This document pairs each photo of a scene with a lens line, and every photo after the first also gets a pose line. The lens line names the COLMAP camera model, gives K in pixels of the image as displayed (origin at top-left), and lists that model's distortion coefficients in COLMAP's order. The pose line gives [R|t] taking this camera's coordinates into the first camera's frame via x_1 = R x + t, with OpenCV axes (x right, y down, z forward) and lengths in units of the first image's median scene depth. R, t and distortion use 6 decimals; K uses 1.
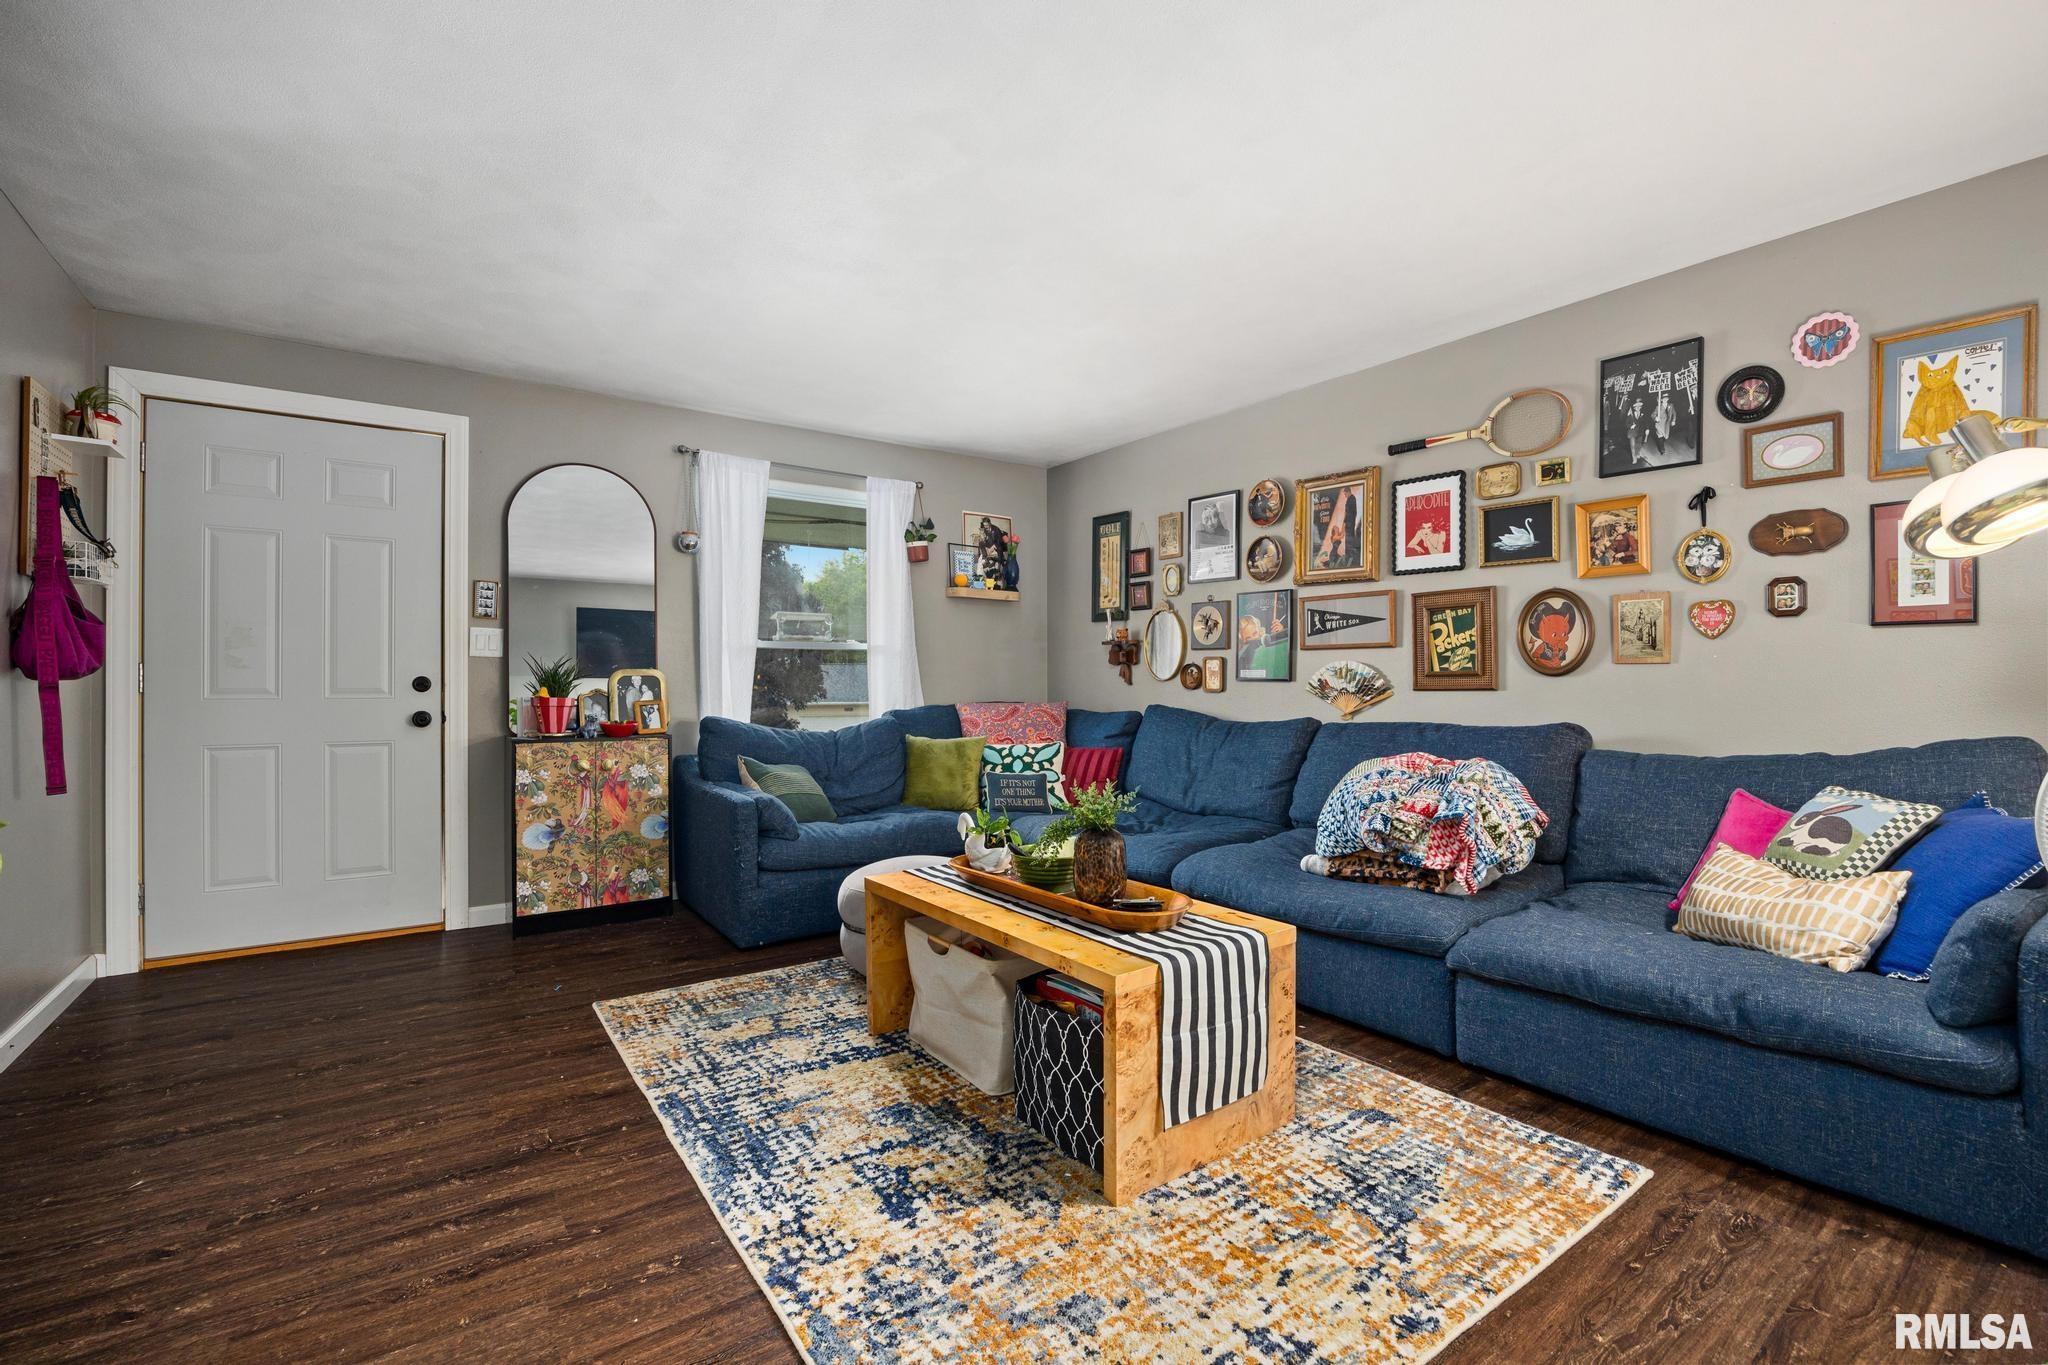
lens RADIAL K [[880.0, 0, 1032.7], [0, 880.0, 679.3], [0, 0, 1]] dist [-0.019757, 0.001566]
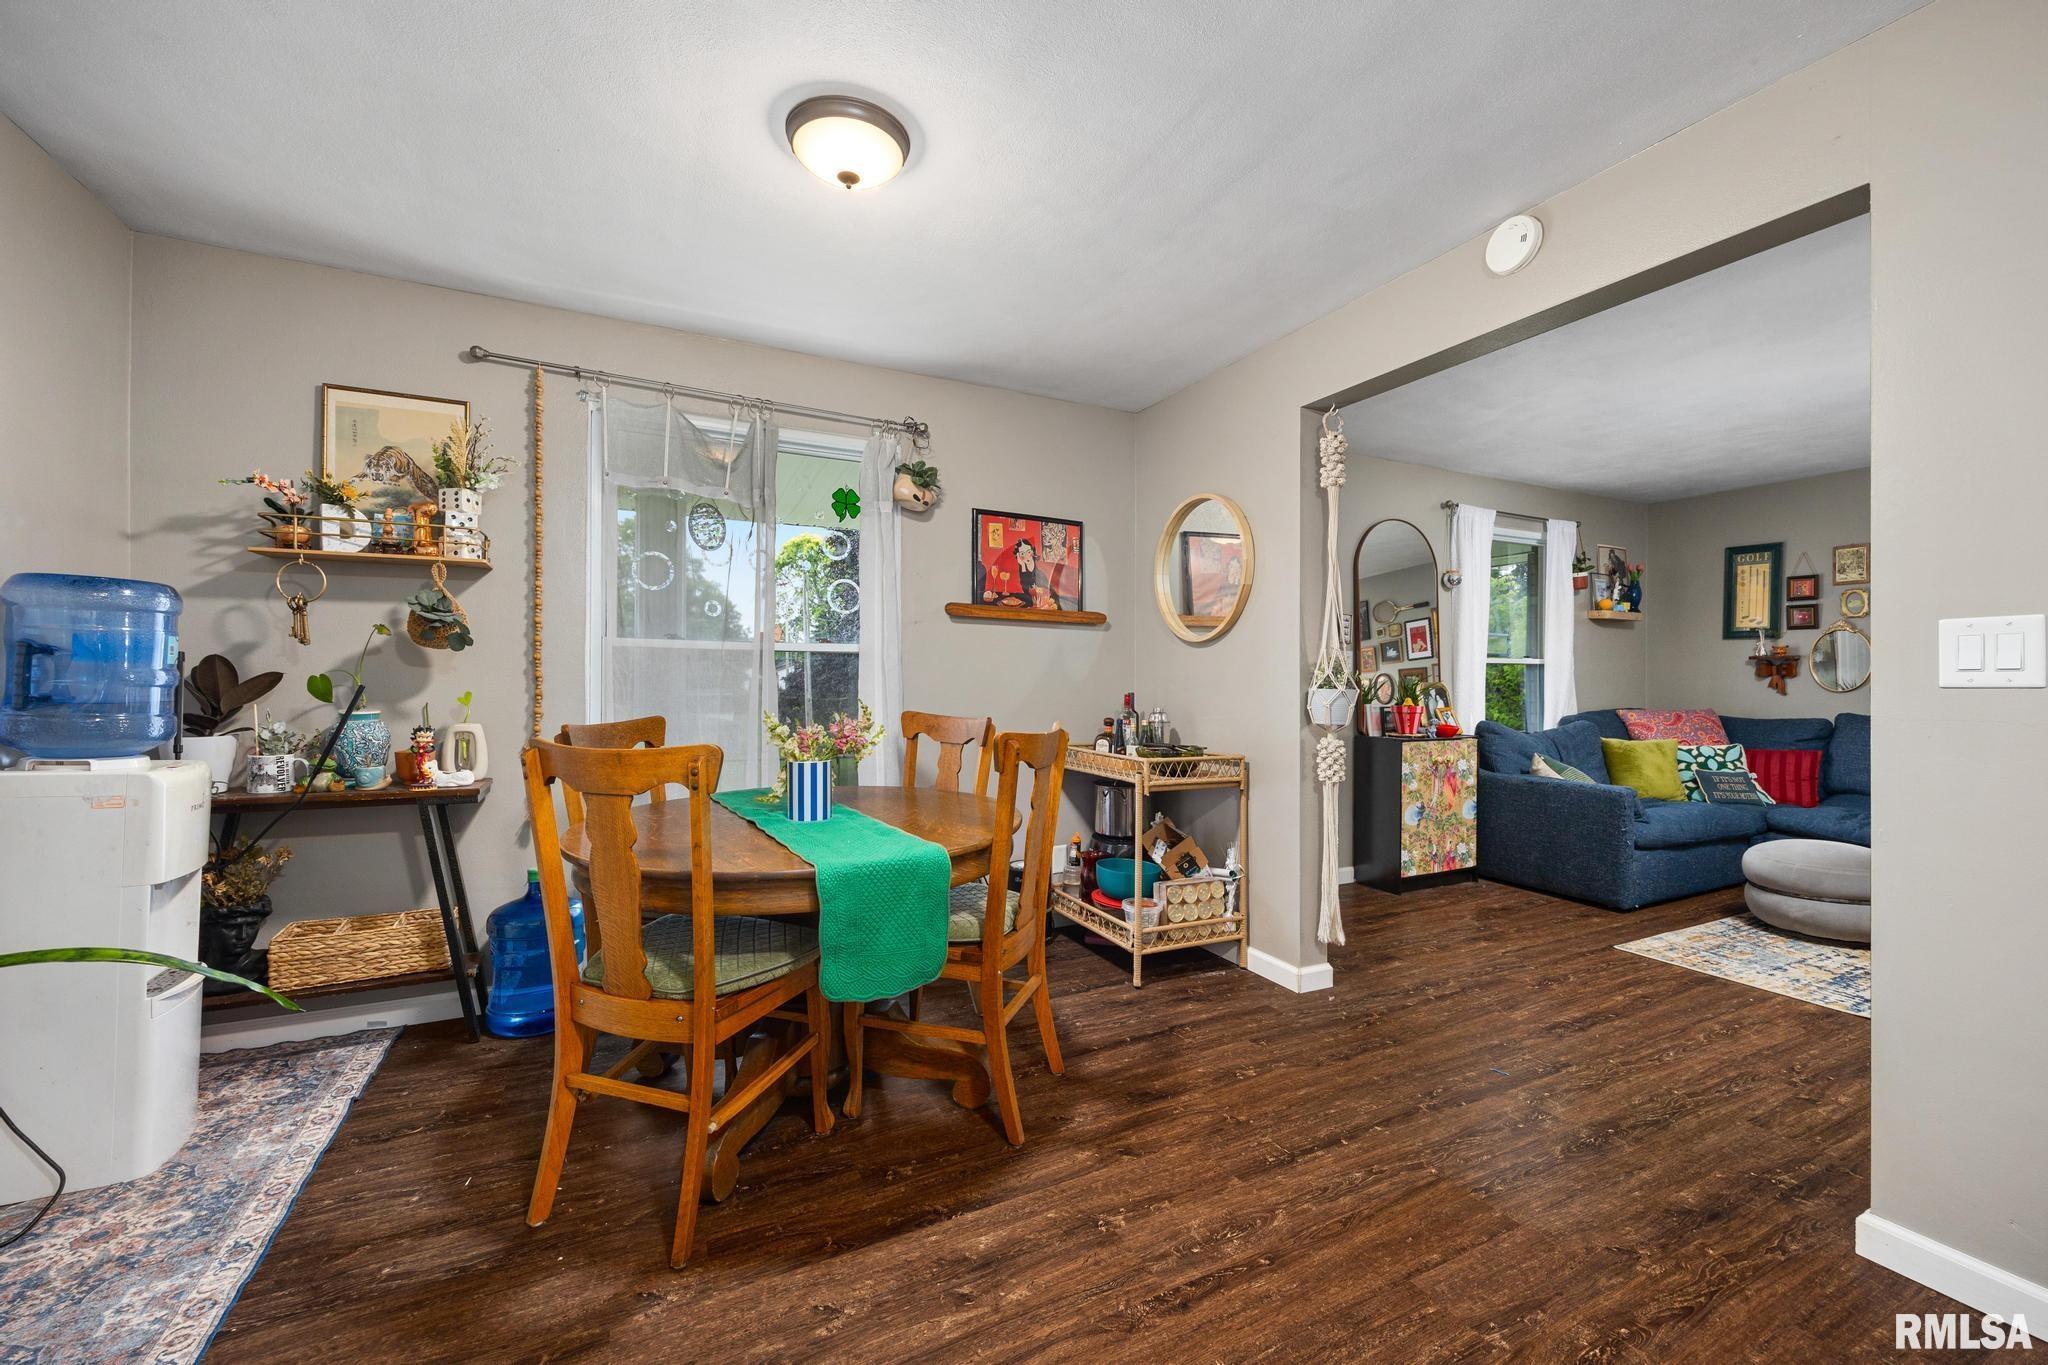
lens RADIAL K [[806.2, 0, 1023.5], [0, 806.2, 677.9], [0, 0, 1]] dist [0.002097, -0.000535]
pose [[0.987911, 0.001661, -0.155016, -0.939262], [-0.001520, 0.999998, 0.001028, -0.020404], [0.155017, -0.000780, 0.987911, -0.248195]]
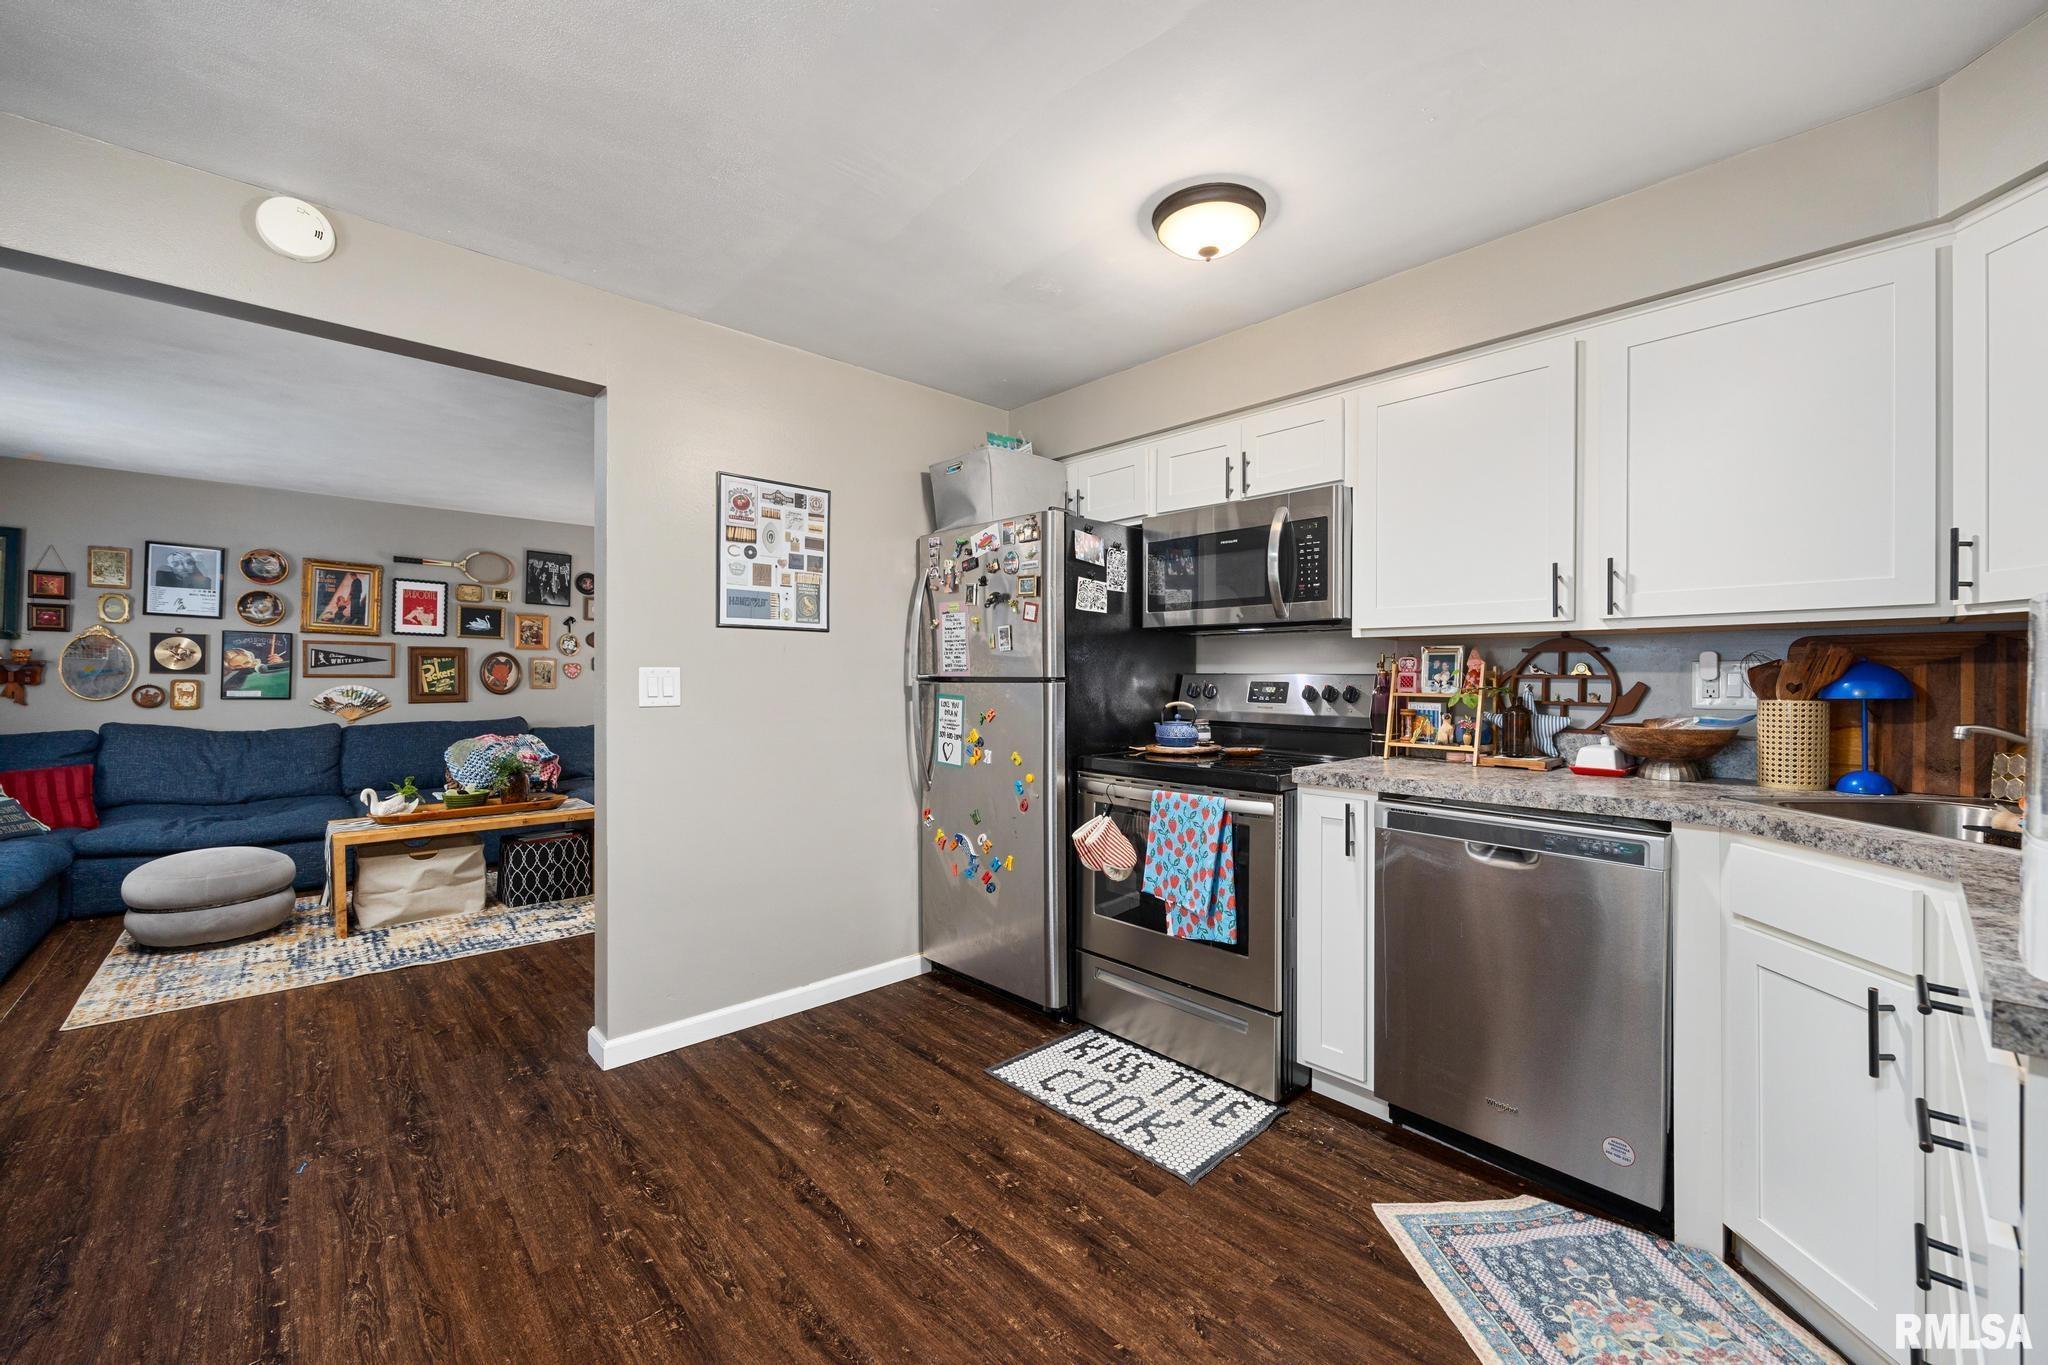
lens RADIAL K [[806.2, 0, 1066.4], [0, 806.2, 668.3], [0, 0, 1]] dist [0.002097, -0.000535]
pose [[-0.155825, 0.012202, 0.987709, -1.305843], [-0.008163, 0.999874, -0.013640, -0.043849], [-0.987751, -0.010188, -0.155706, -0.020501]]
